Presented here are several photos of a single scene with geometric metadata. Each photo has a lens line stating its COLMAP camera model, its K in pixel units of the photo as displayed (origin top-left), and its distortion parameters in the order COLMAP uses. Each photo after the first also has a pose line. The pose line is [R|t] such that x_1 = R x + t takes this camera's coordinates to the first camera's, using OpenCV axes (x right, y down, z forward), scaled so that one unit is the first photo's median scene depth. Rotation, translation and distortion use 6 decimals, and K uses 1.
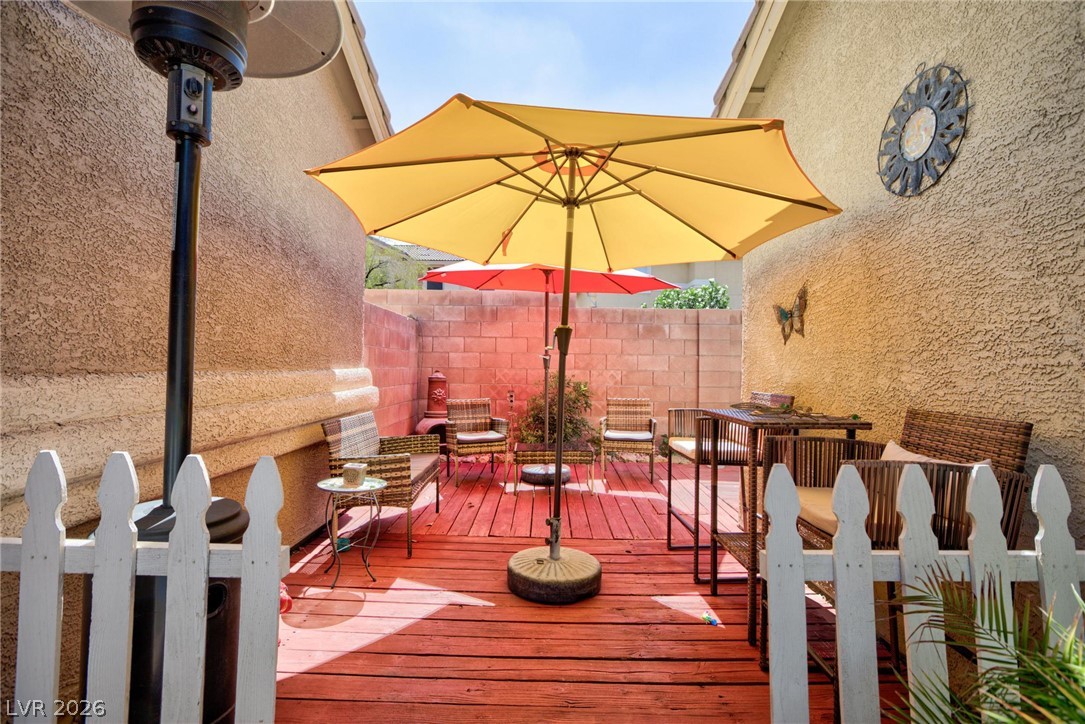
lens RADIAL K [[500.9, 0, 543.7], [0, 500.9, 360.1], [0, 0, 1]] dist [-0.032785, 0.016152]
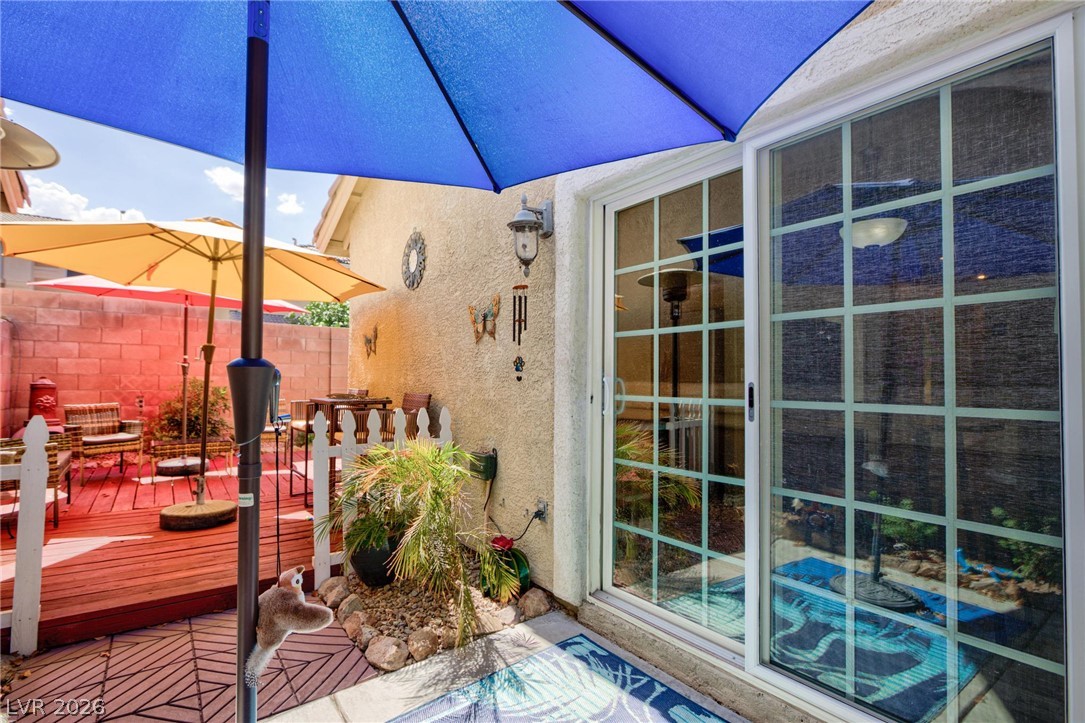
lens RADIAL K [[517.5, 0, 540.5], [0, 517.5, 370.2], [0, 0, 1]] dist [-0.003837, 0.000628]
pose [[0.804800, 0.006955, 0.593505, -0.038788], [-0.008852, 0.999961, 0.000285, -0.000469], [-0.593479, -0.005482, 0.804830, -0.405740]]
